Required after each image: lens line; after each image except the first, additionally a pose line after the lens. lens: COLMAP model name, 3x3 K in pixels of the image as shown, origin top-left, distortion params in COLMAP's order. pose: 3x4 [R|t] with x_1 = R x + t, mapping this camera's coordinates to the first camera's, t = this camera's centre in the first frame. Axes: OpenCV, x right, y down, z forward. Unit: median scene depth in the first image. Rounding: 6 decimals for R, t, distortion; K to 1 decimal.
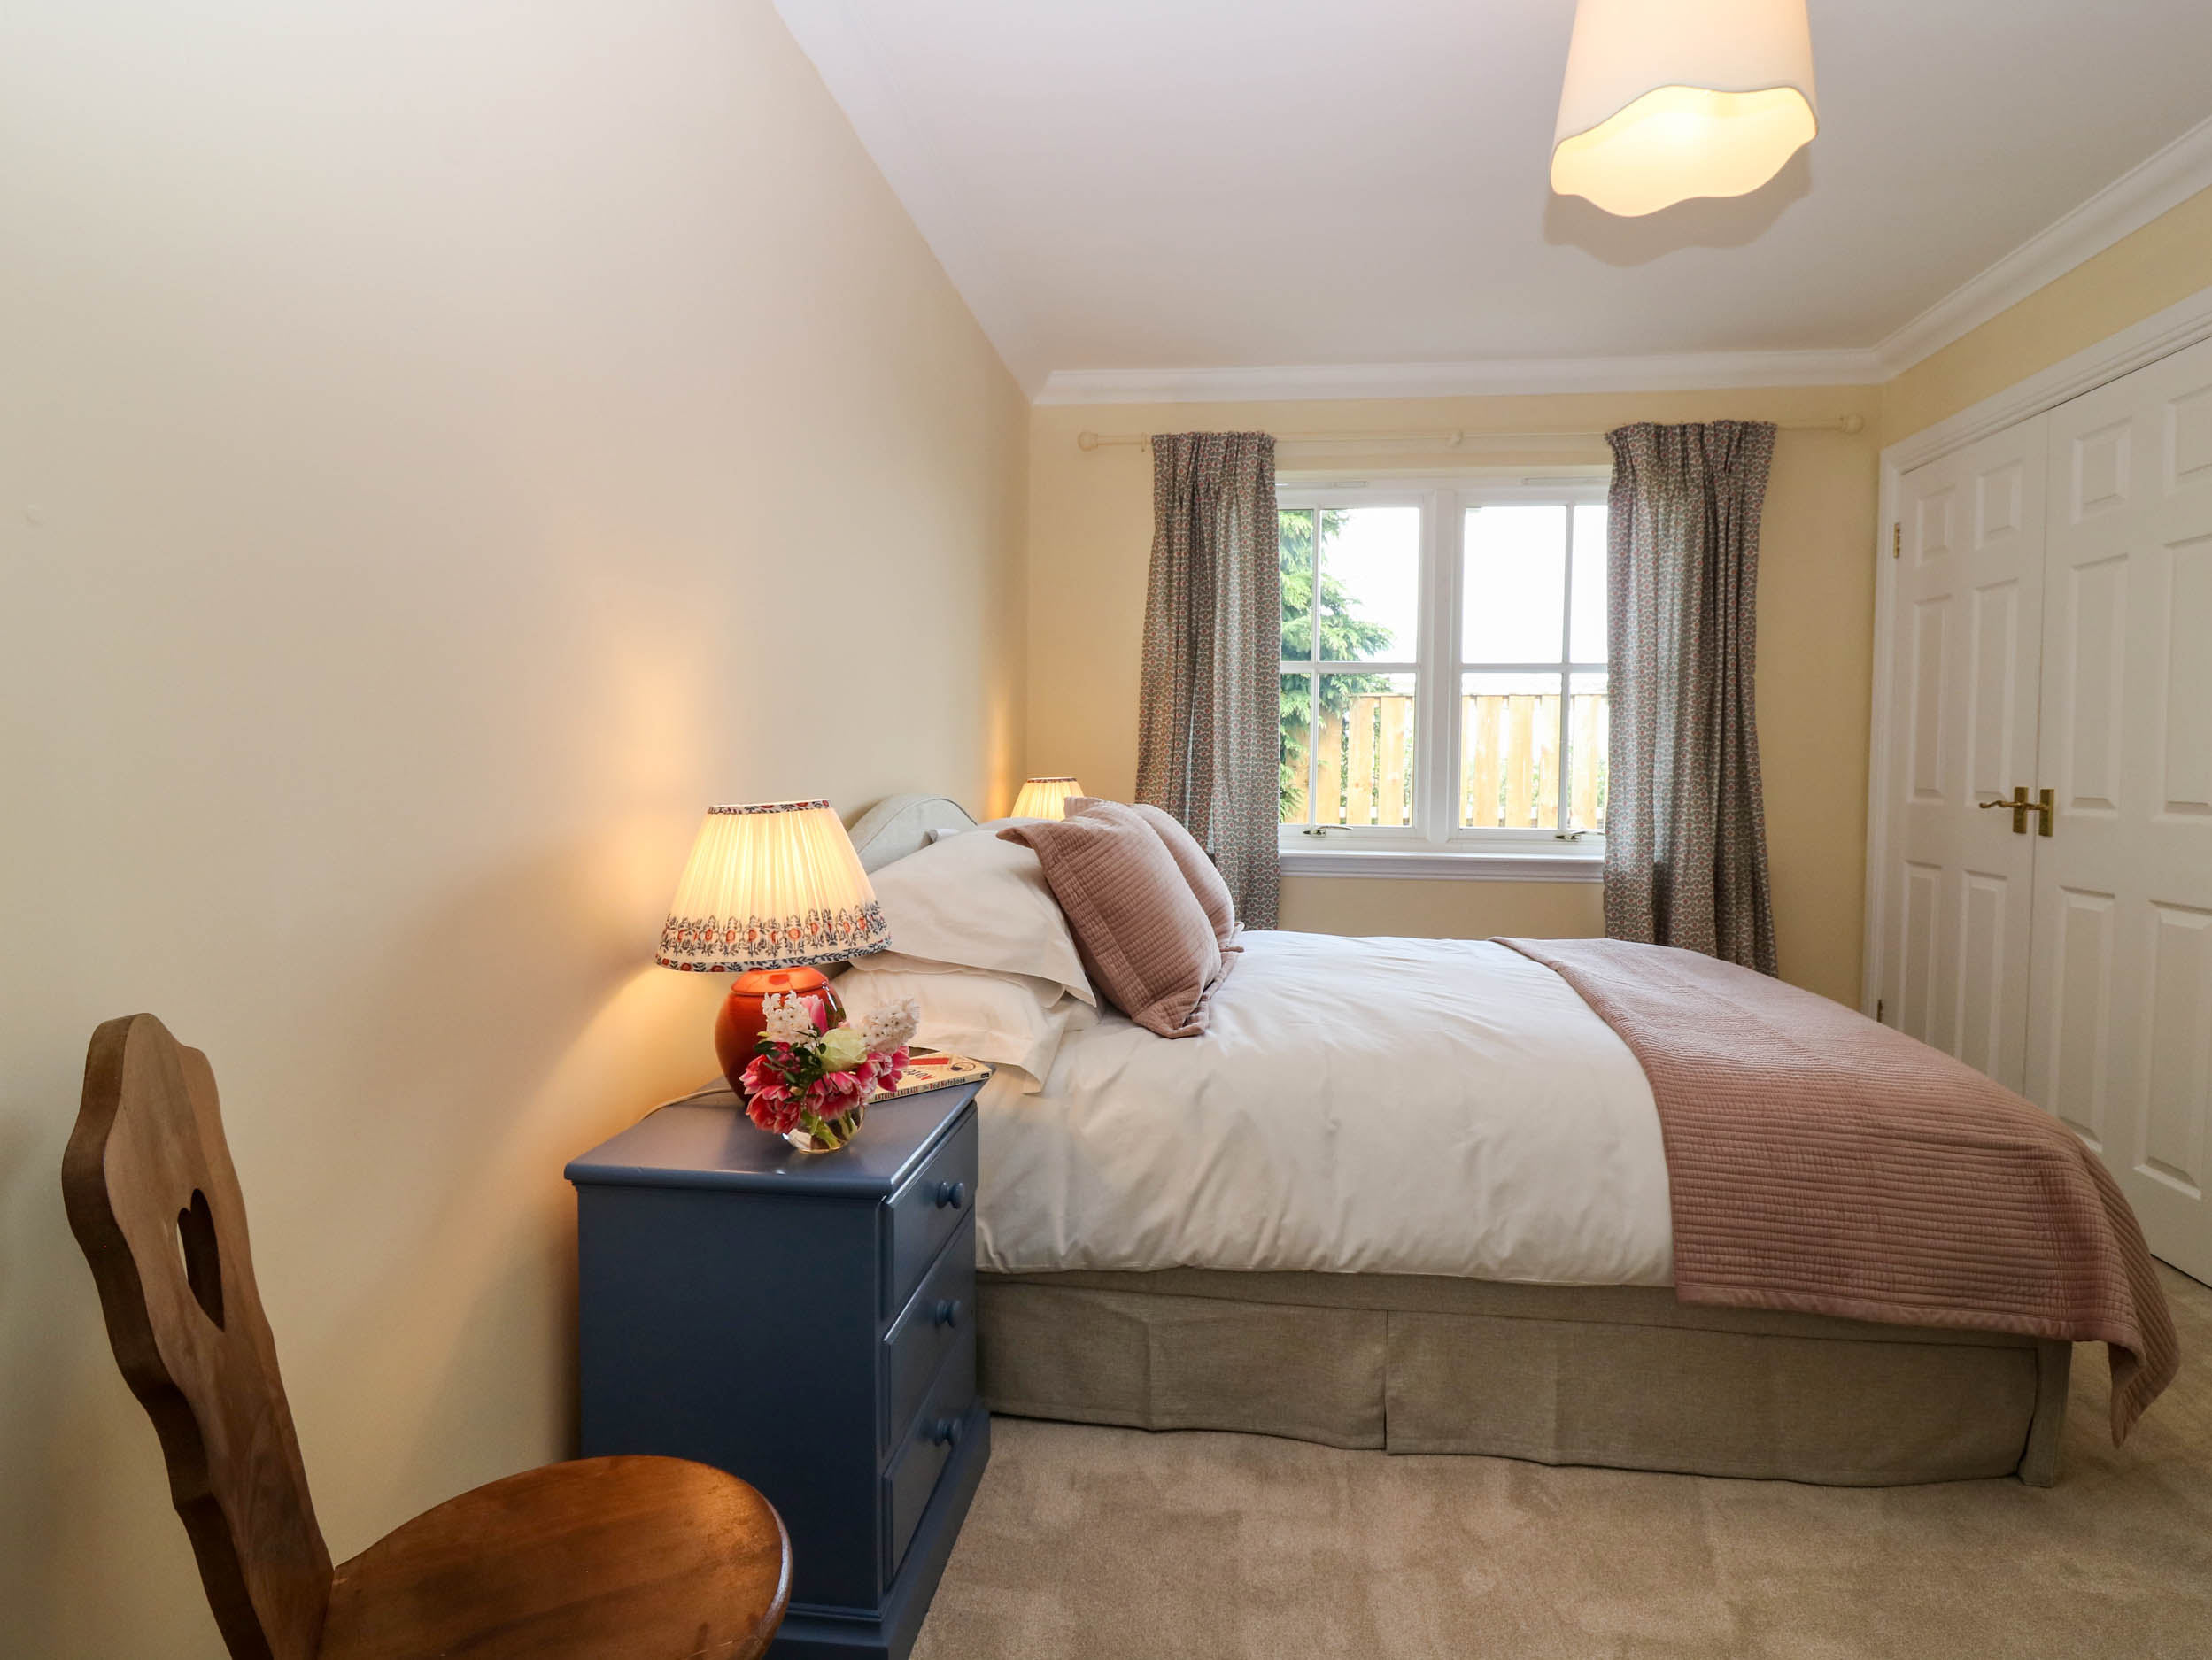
lens RADIAL K [[1155.0, 0, 1111.7], [0, 1155.0, 800.7], [0, 0, 1]] dist [0.000276, -0.014134]
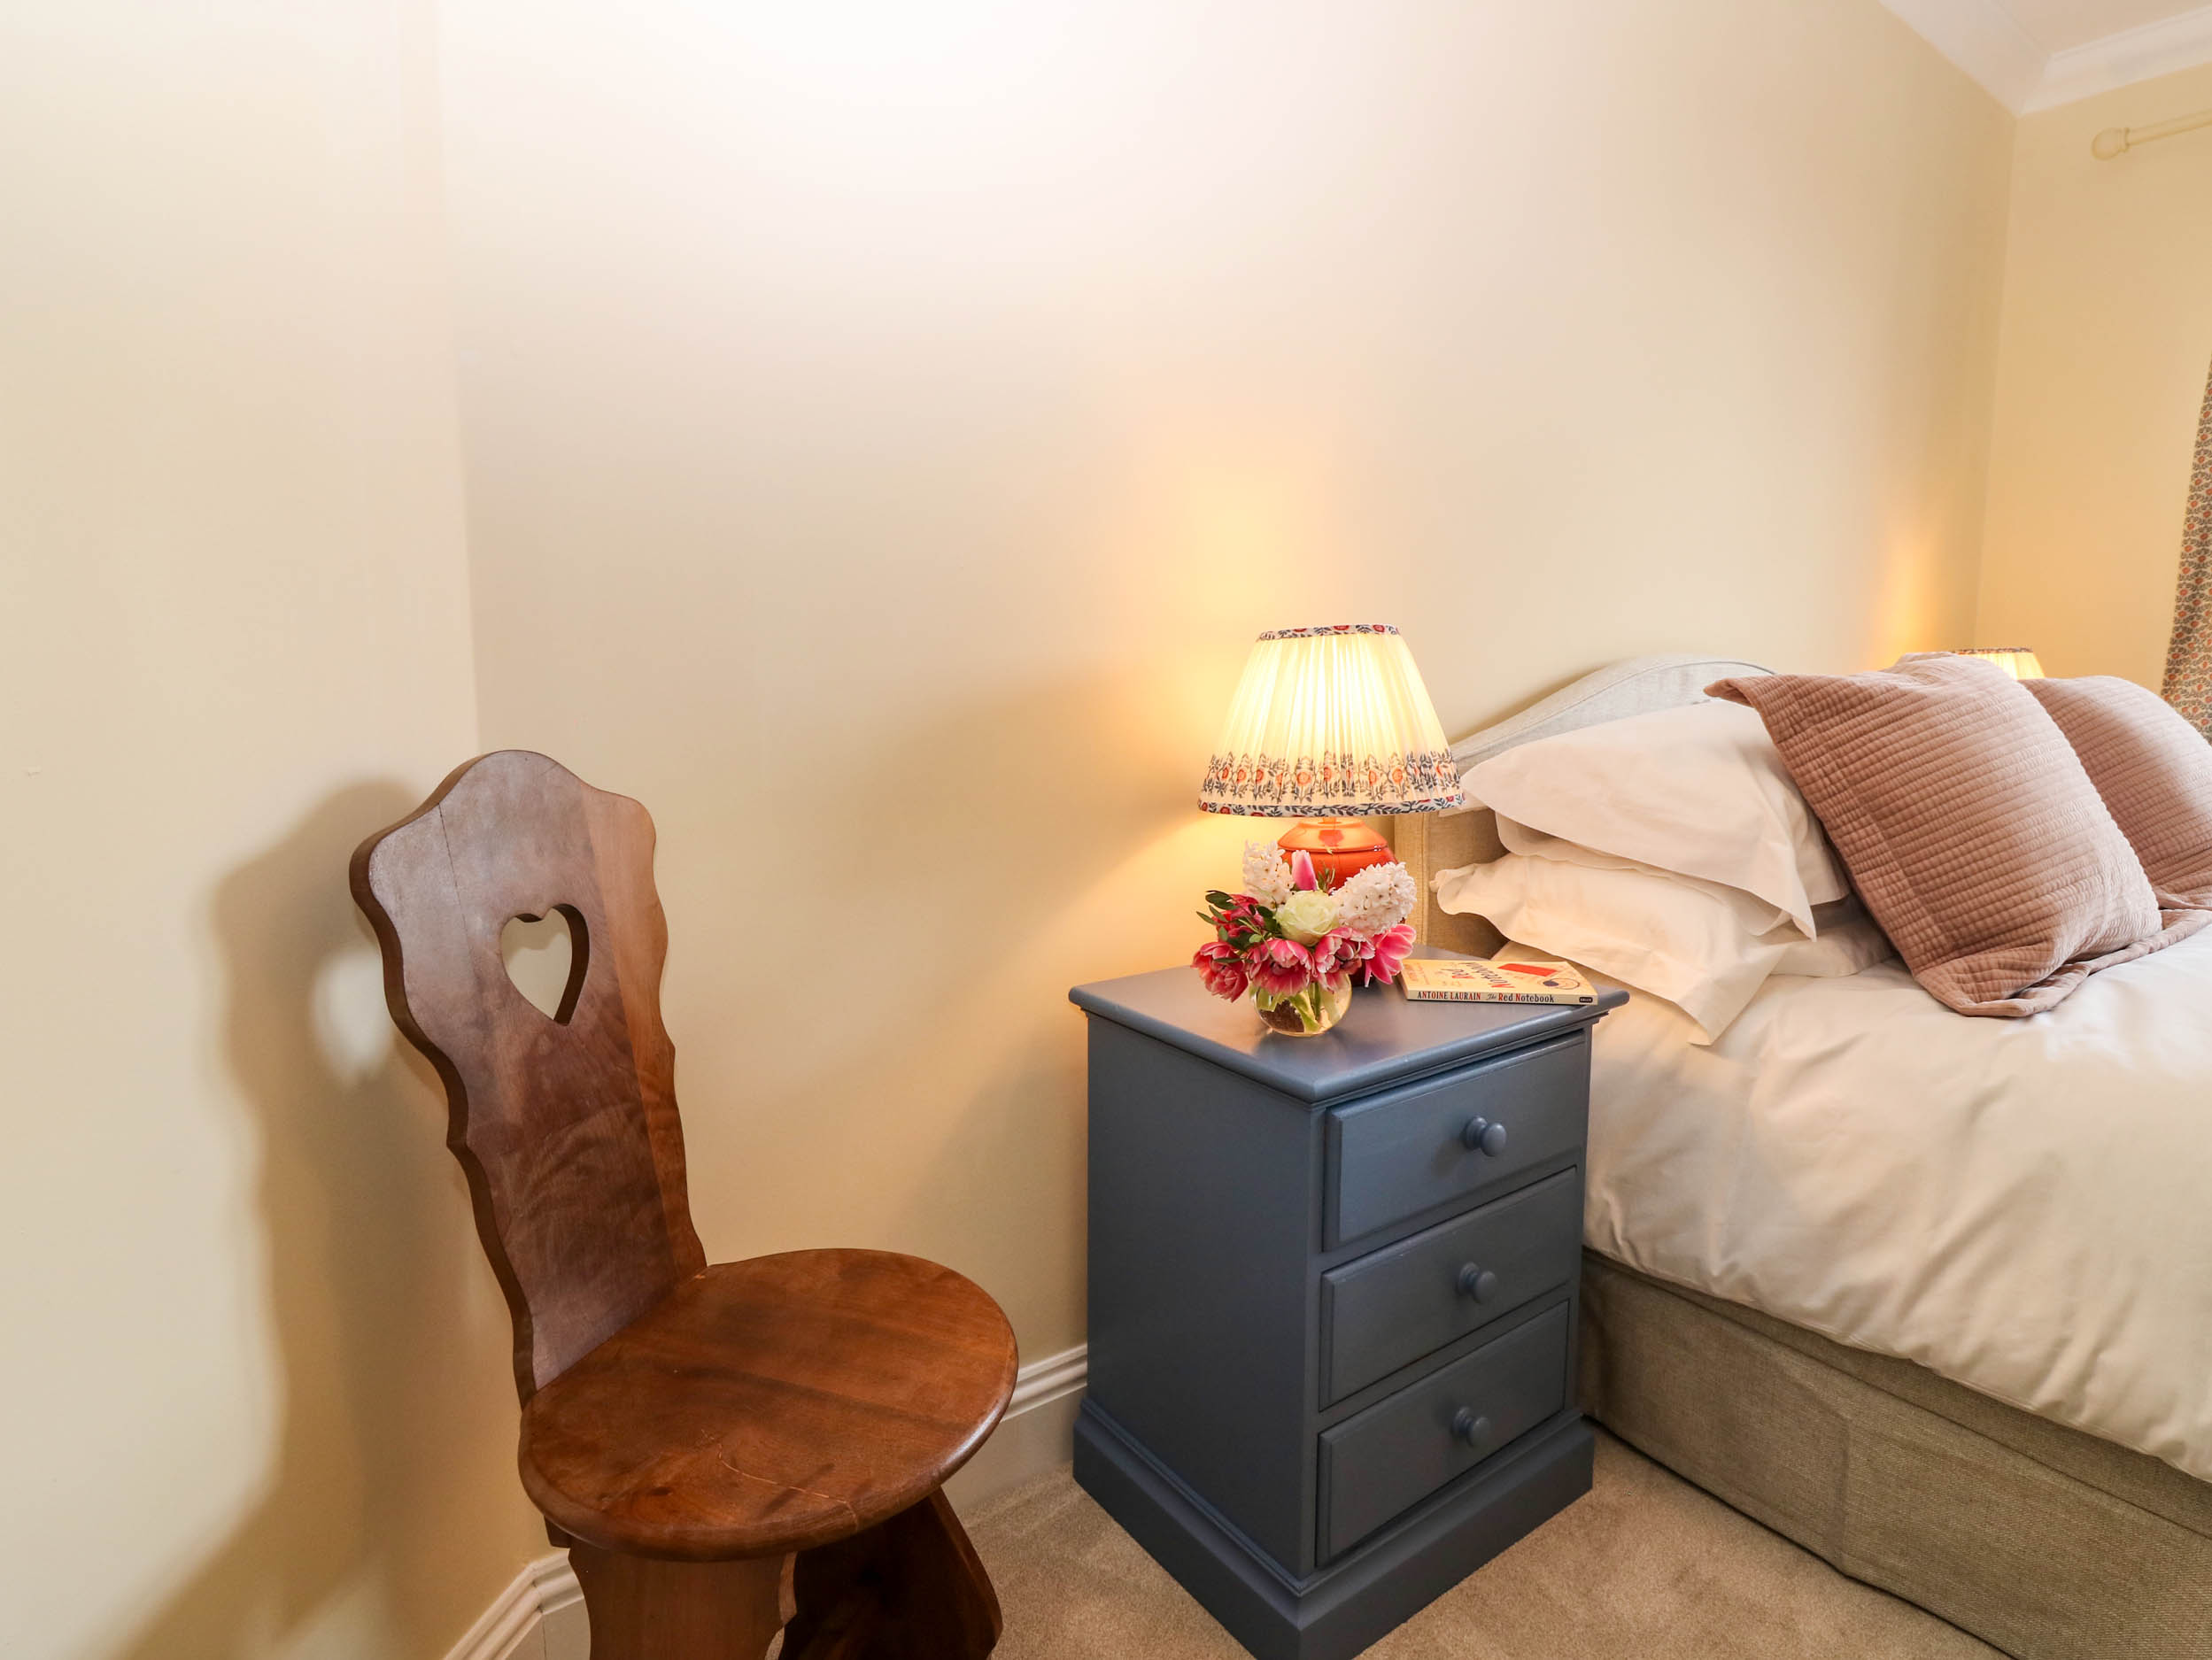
lens RADIAL K [[1155.0, 0, 1111.7], [0, 1155.0, 800.7], [0, 0, 1]] dist [0.000276, -0.014134]
pose [[0.686948, 0.079539, -0.722340, 0.190606], [-0.023315, 0.995893, 0.087488, 0.048687], [0.726332, -0.043259, 0.685981, 0.254572]]
